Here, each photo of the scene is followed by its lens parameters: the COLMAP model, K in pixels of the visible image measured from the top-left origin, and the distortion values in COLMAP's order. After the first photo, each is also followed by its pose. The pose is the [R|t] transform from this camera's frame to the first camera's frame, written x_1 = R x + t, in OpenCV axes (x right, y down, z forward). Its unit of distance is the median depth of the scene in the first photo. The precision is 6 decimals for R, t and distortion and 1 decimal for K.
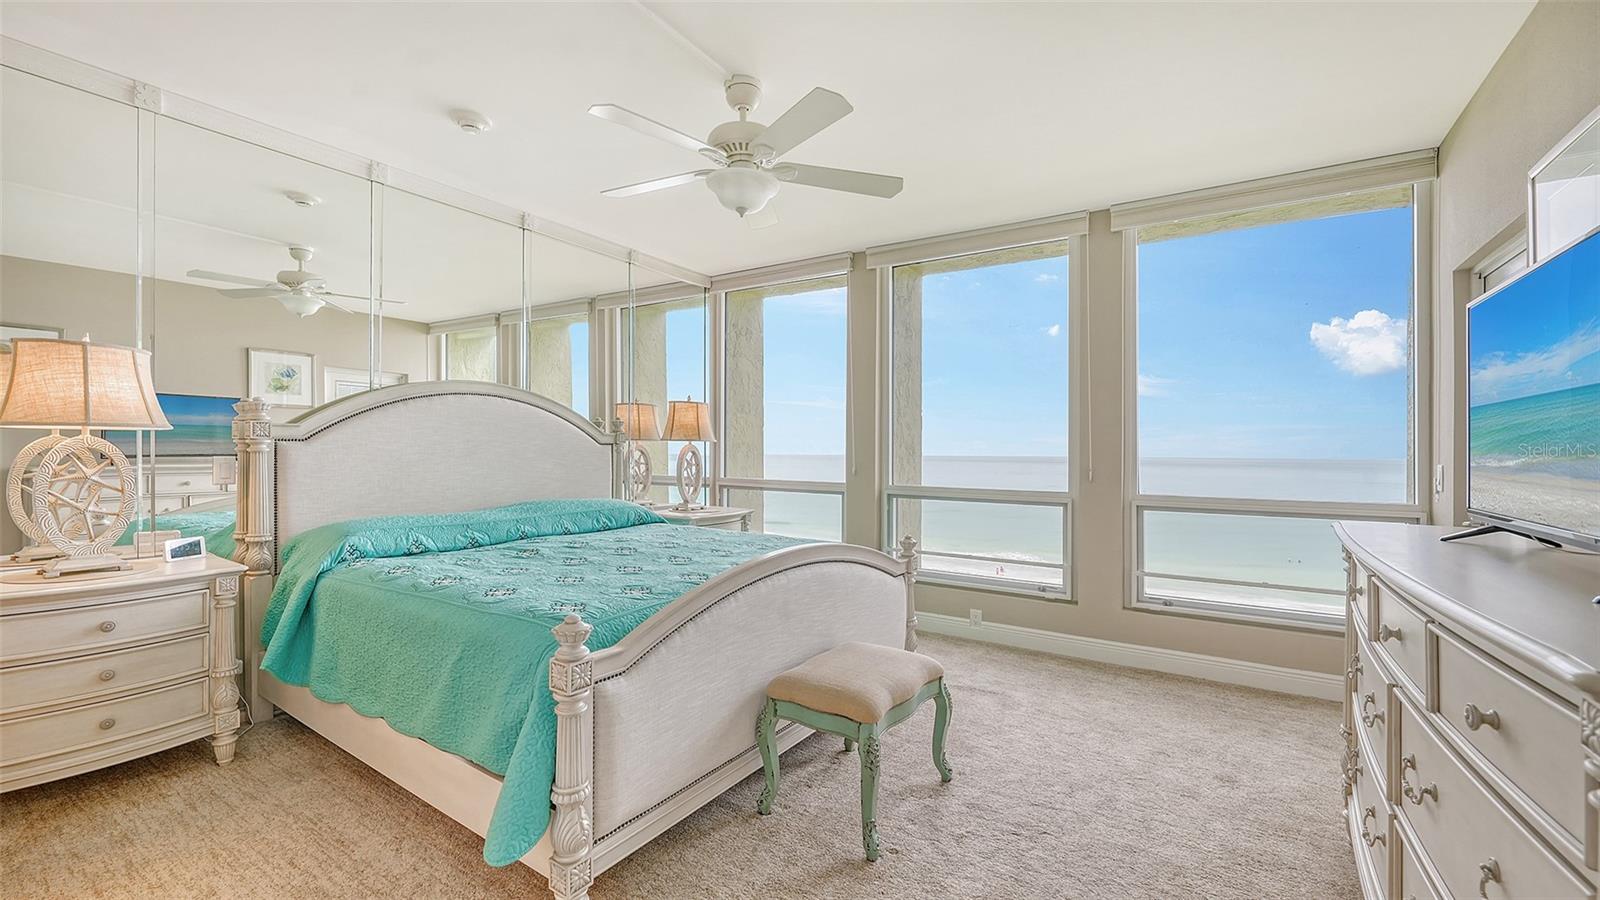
lens RADIAL K [[628.0, 0, 799.4], [0, 628.0, 448.6], [0, 0, 1]] dist [0.001663, 0.000019]
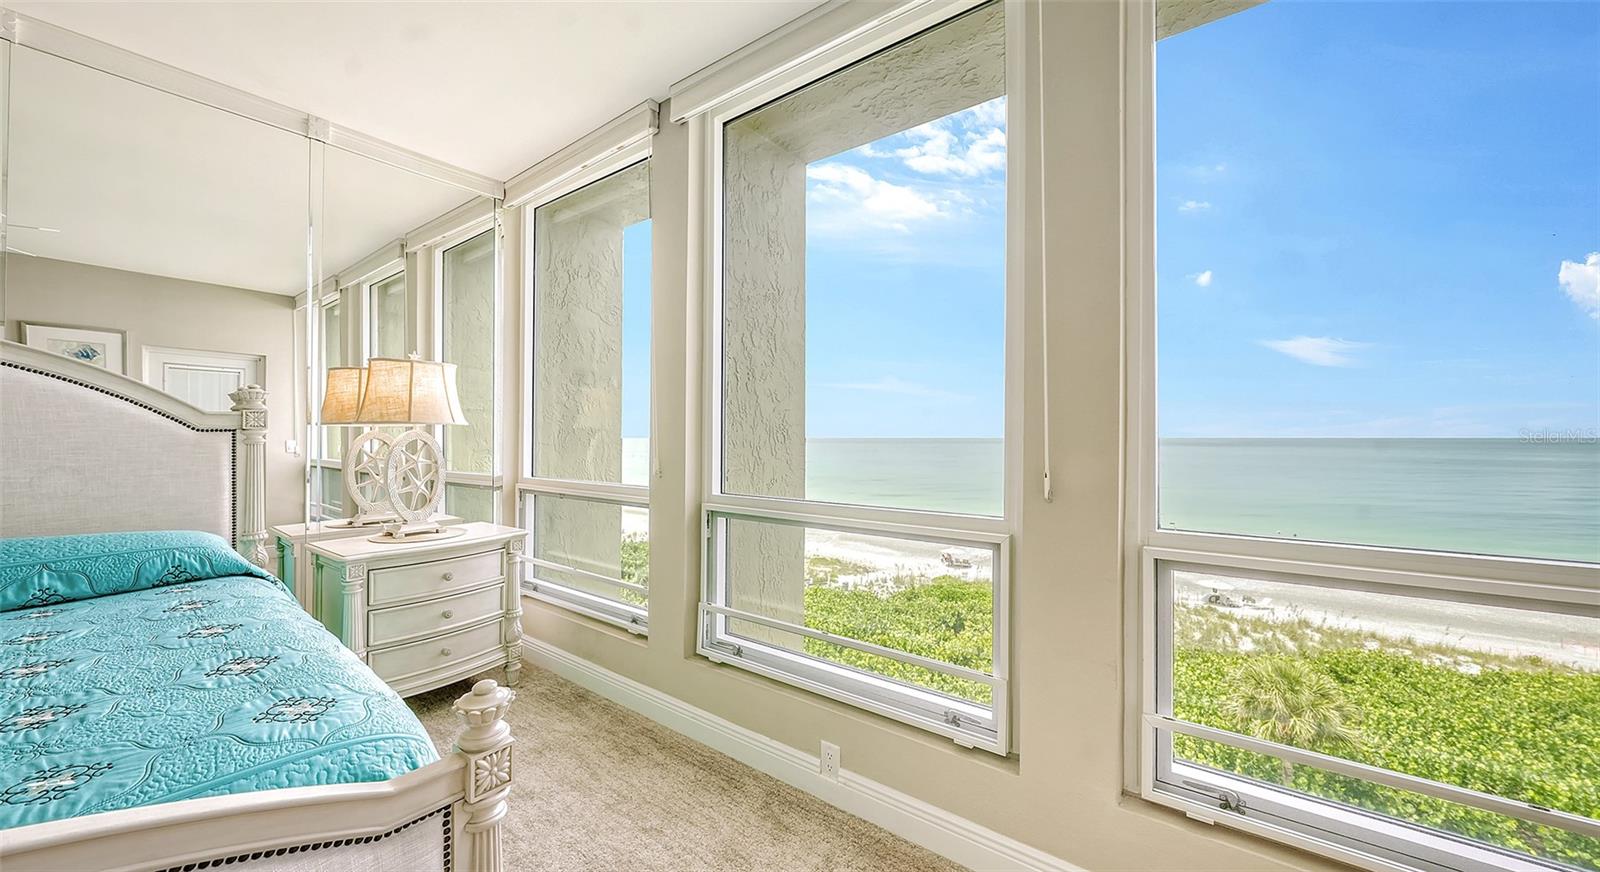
lens RADIAL K [[548.9, 0, 801.9], [0, 548.9, 438.9], [0, 0, 1]] dist [-0.000705, 0.000010]
pose [[0.997027, -0.013337, -0.075888, 0.268501], [0.013921, 0.999877, 0.007171, 0.003101], [0.075783, -0.008206, 0.997091, 0.499830]]
